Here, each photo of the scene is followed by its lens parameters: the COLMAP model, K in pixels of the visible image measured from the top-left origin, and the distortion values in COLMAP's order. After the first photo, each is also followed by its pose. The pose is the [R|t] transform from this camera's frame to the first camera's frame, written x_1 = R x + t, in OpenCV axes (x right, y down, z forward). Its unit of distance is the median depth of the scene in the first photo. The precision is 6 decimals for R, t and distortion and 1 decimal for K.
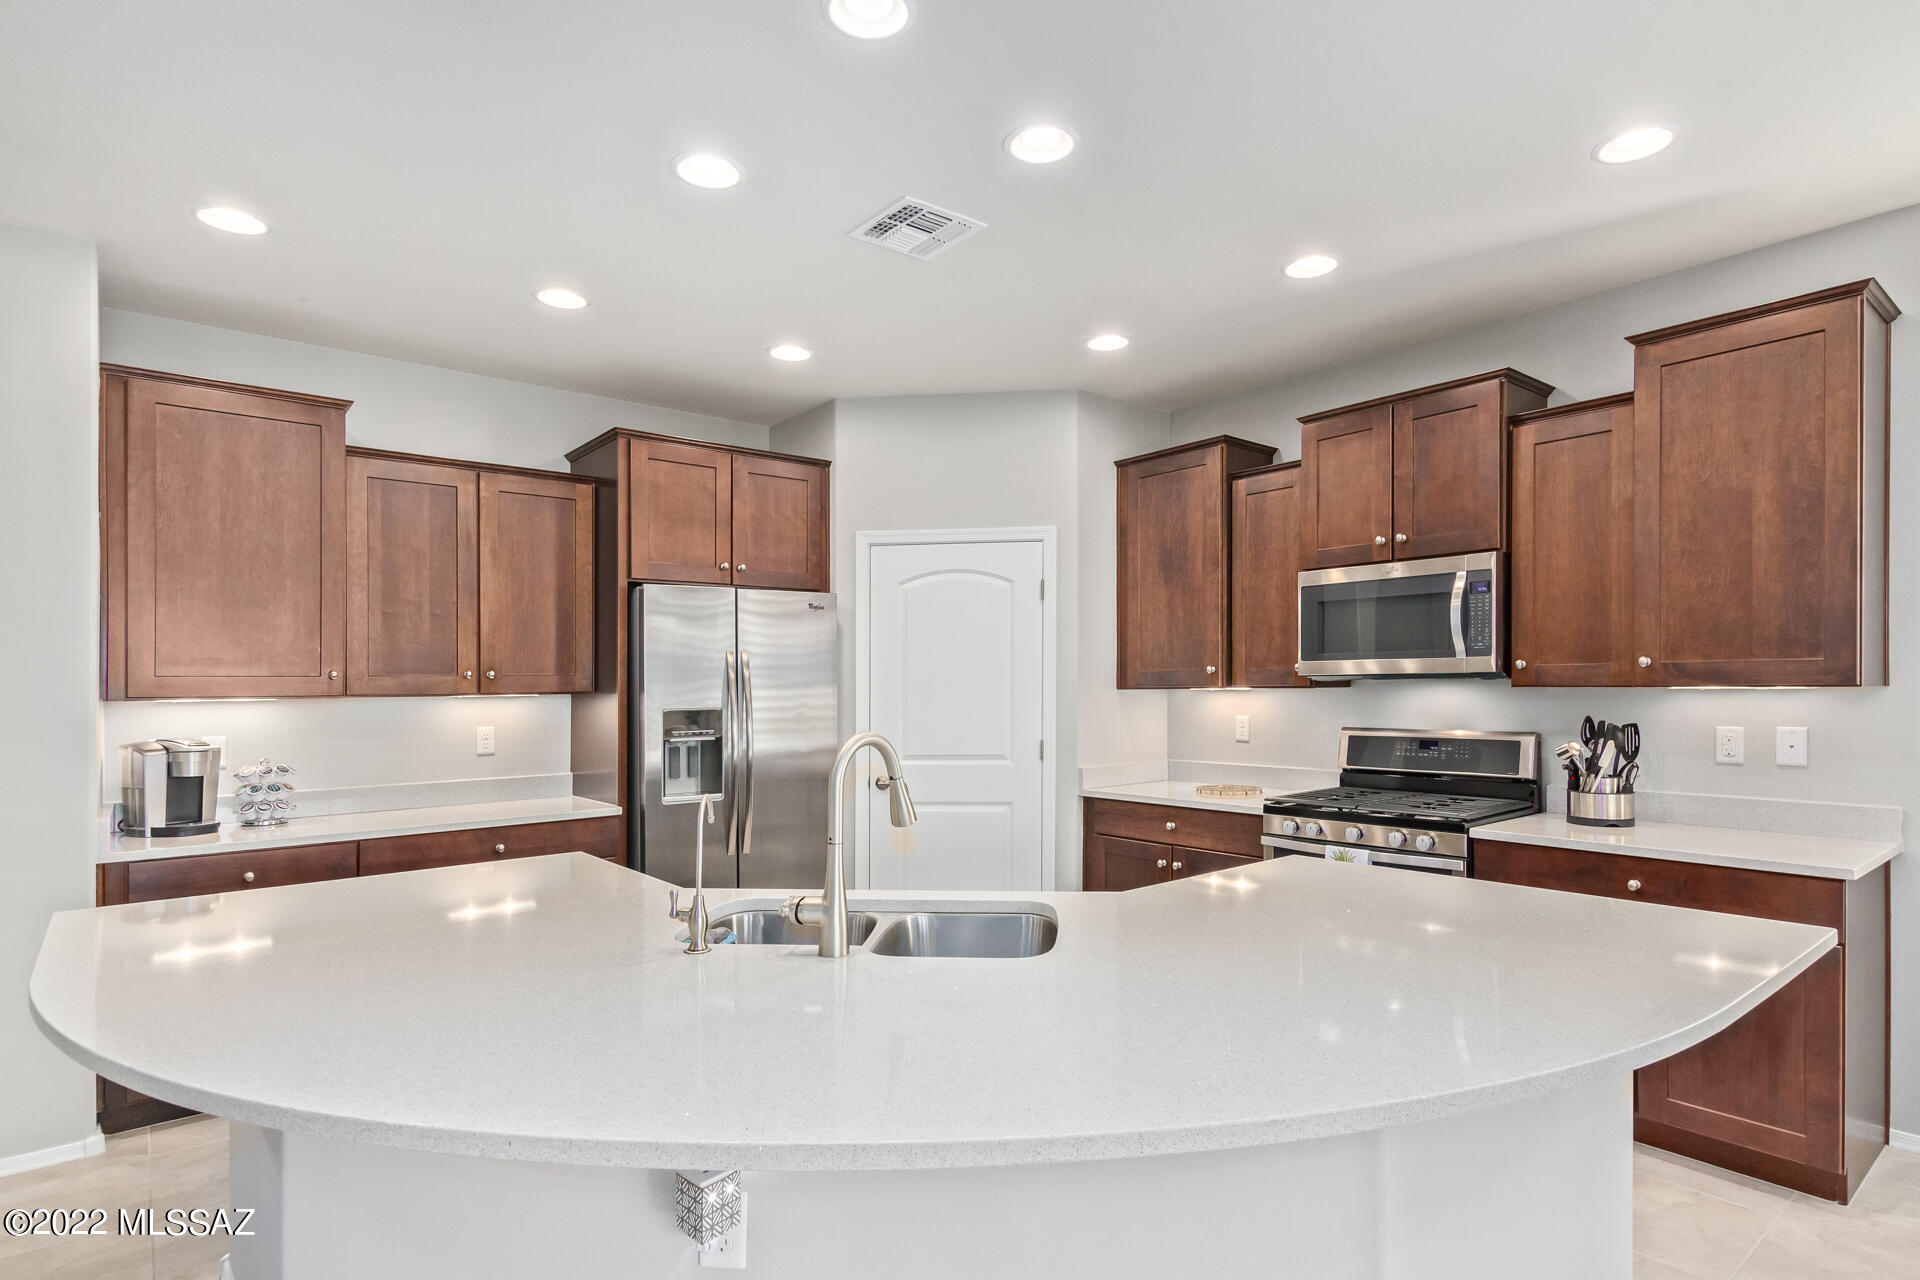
lens RADIAL K [[986.8, 0, 966.6], [0, 986.8, 689.7], [0, 0, 1]] dist [0.022433, 0.000051]
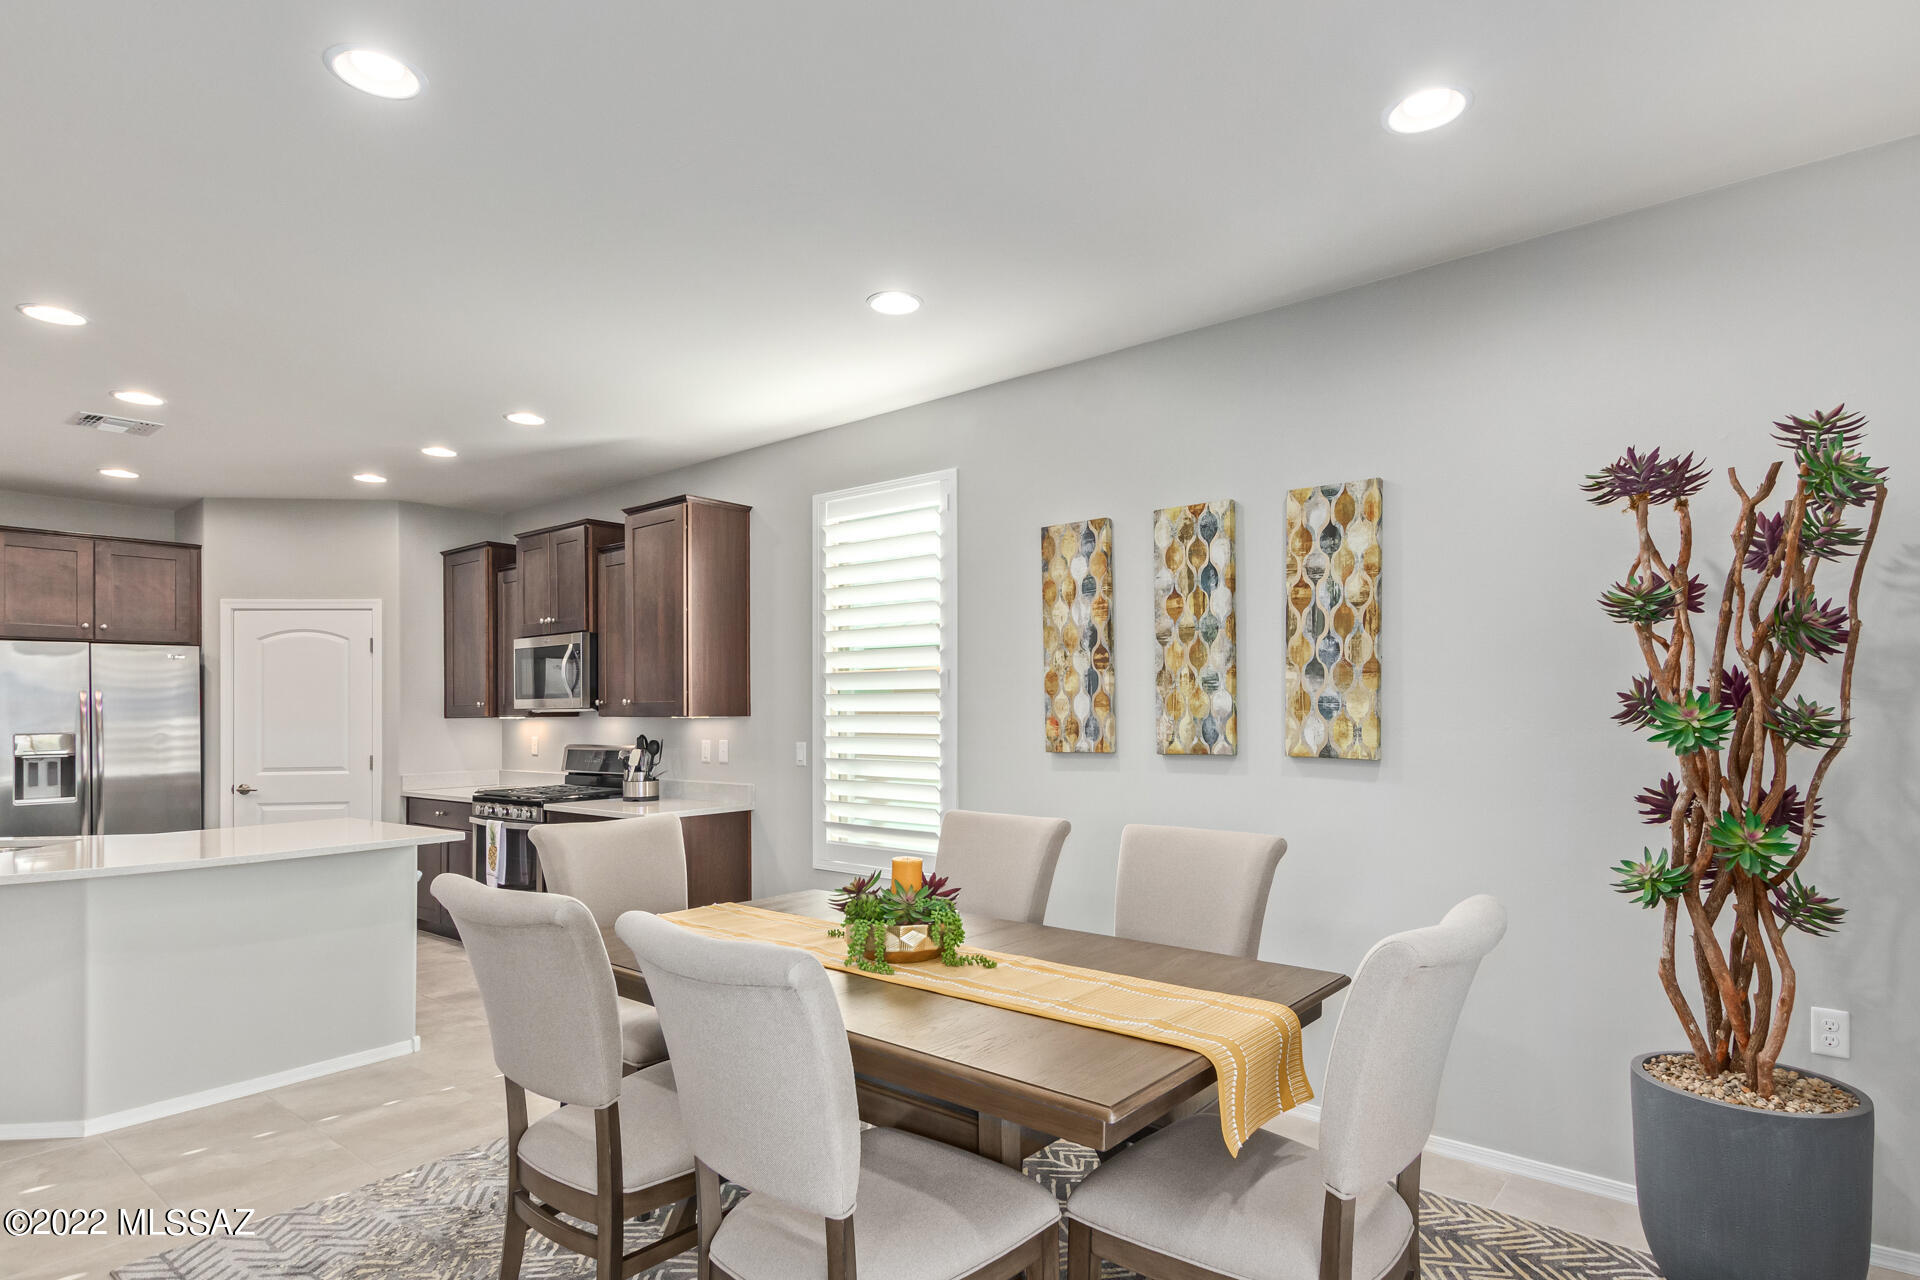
lens RADIAL K [[1018.2, 0, 959.5], [0, 1018.2, 708.8], [0, 0, 1]] dist [0.021942, 0.000206]
pose [[0.984000, -0.000481, 0.178169, 0.726139], [0.001579, 0.999981, -0.006018, -0.004359], [-0.178162, 0.006203, 0.983982, -0.629646]]
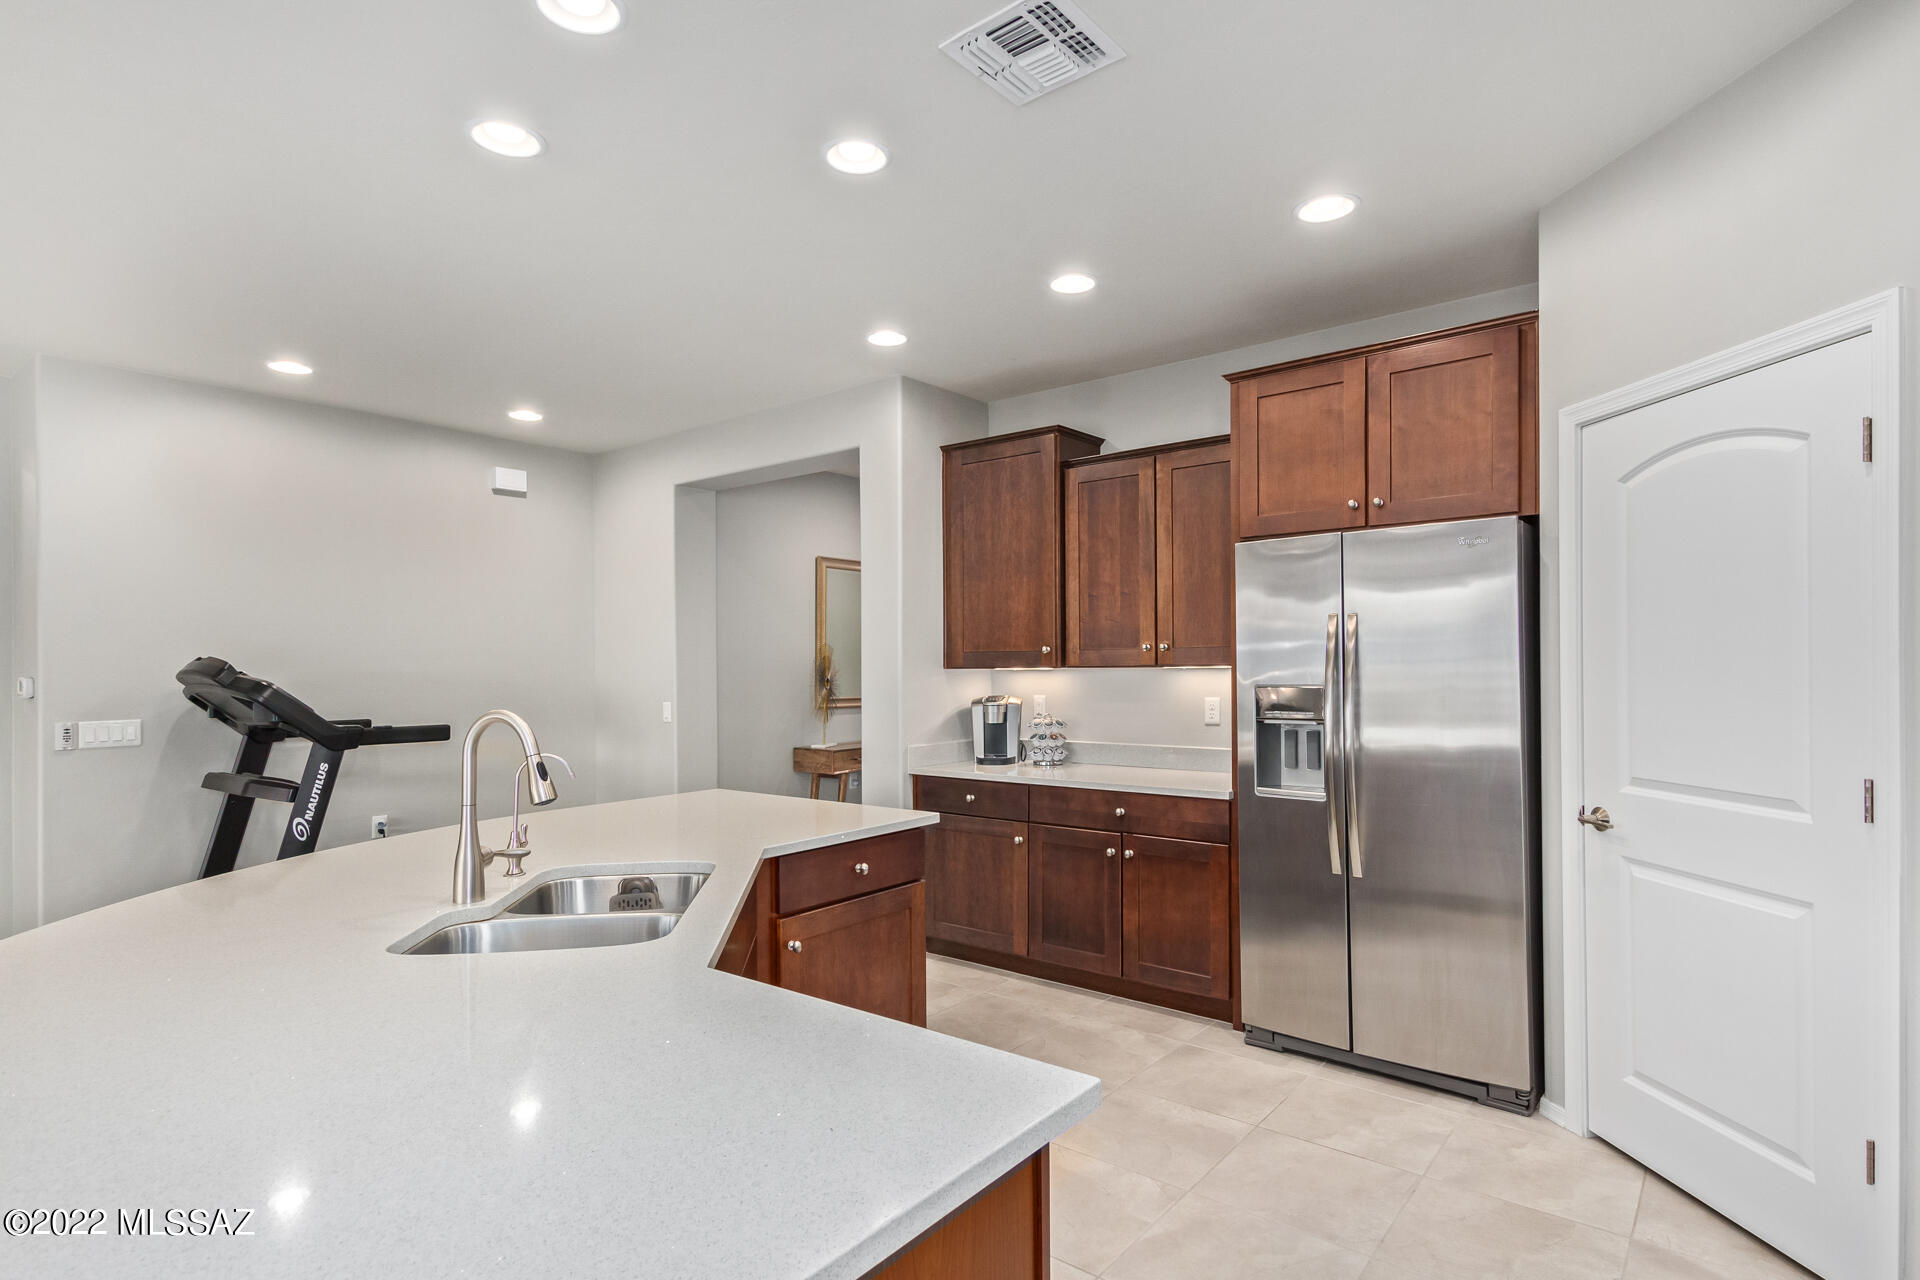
lens RADIAL K [[1005.6, 0, 946.5], [0, 1005.6, 656.7], [0, 0, 1]] dist [0.024250, 0.000165]
pose [[0.187754, -0.000853, -0.982216, 0.527097], [0.000394, 1.000000, -0.000793, -0.004275], [0.982216, -0.000238, 0.187754, 0.587547]]
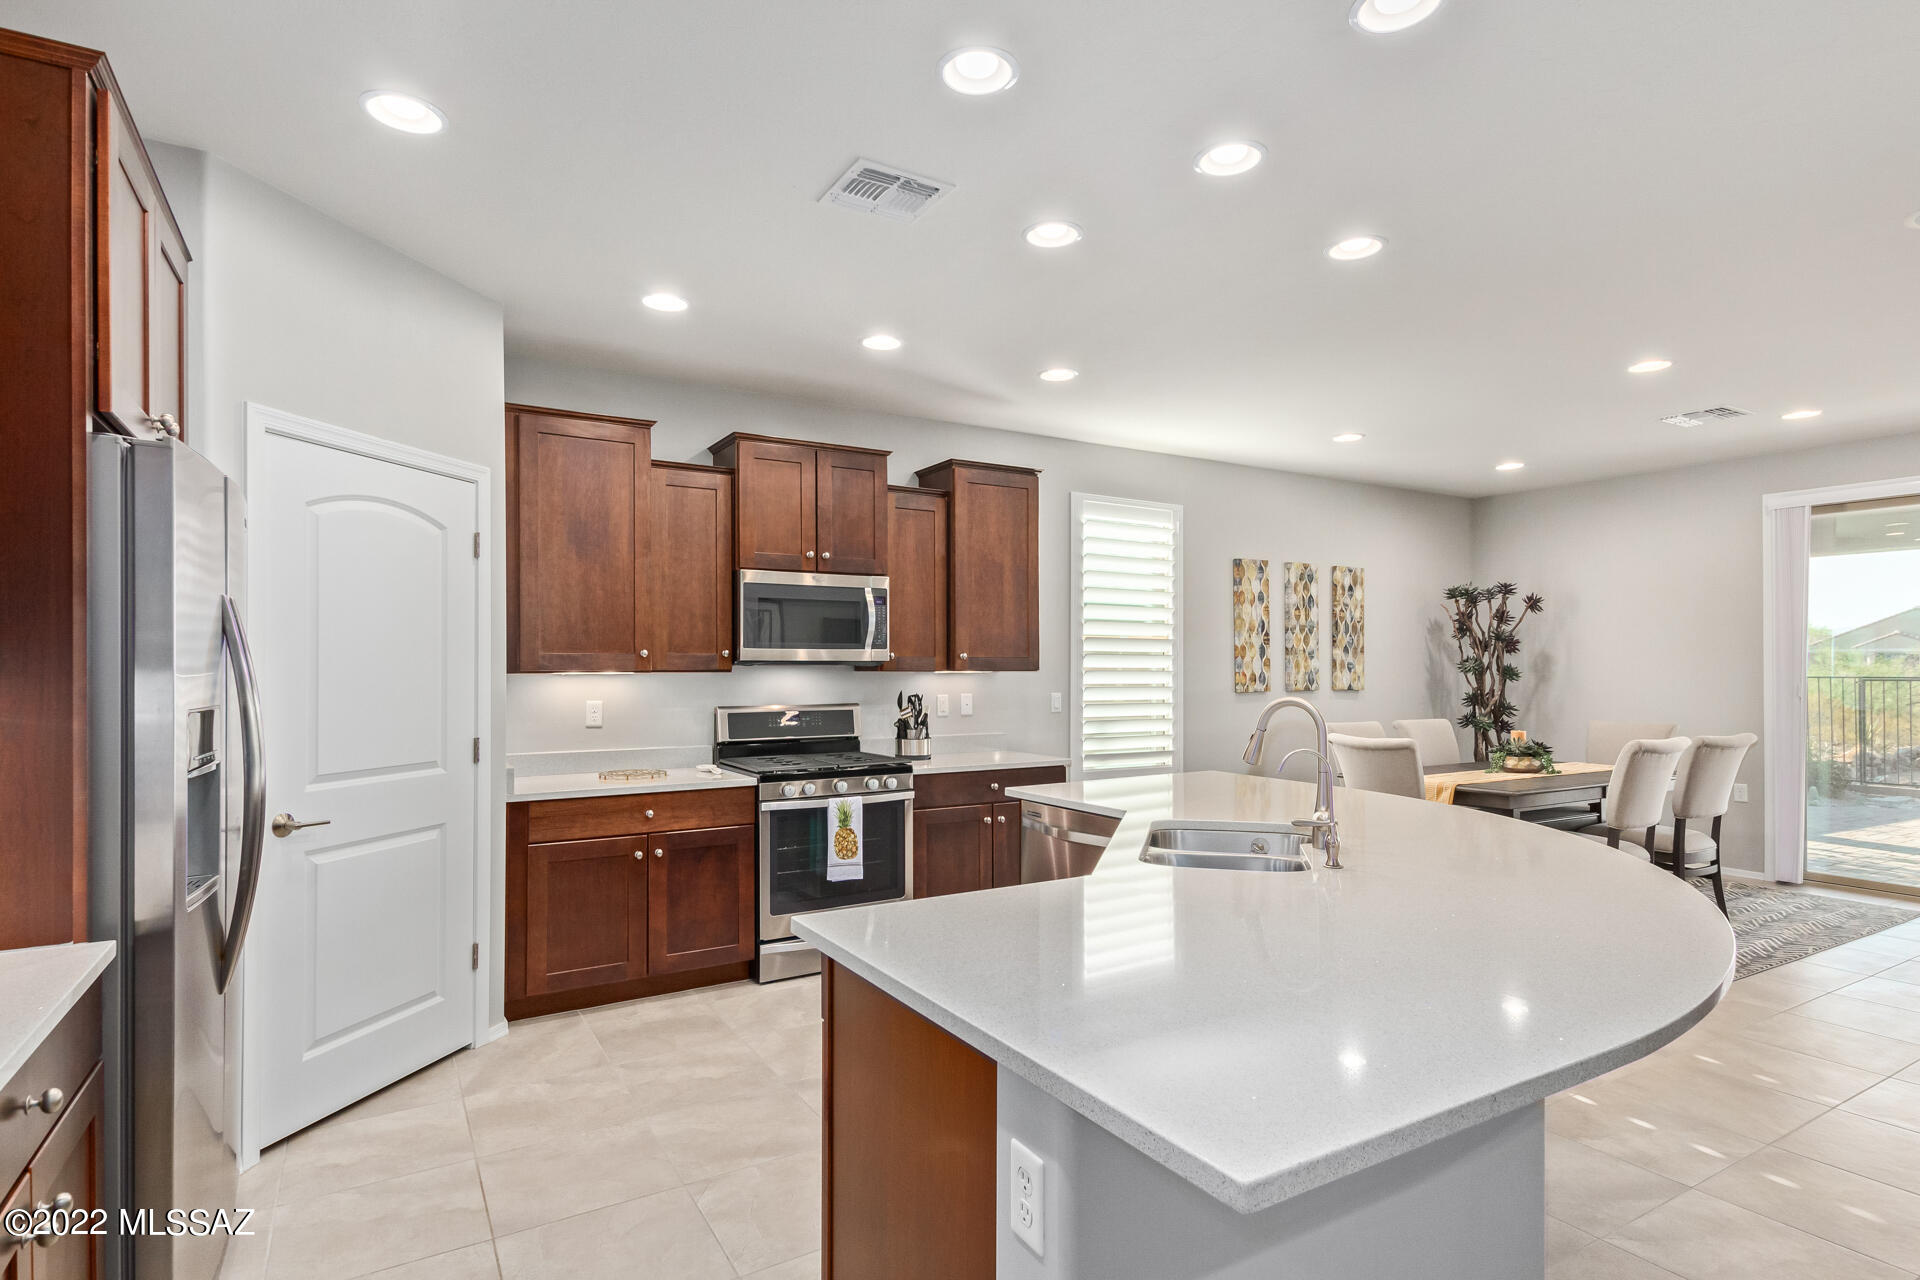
lens RADIAL K [[972.7, 0, 962.9], [0, 972.7, 666.1], [0, 0, 1]] dist [0.015652, 0.000566]
pose [[0.162216, 0.010381, 0.986701, -0.727835], [0.003617, 0.999932, -0.011115, 0.005253], [-0.986749, 0.005372, 0.162168, 0.576822]]
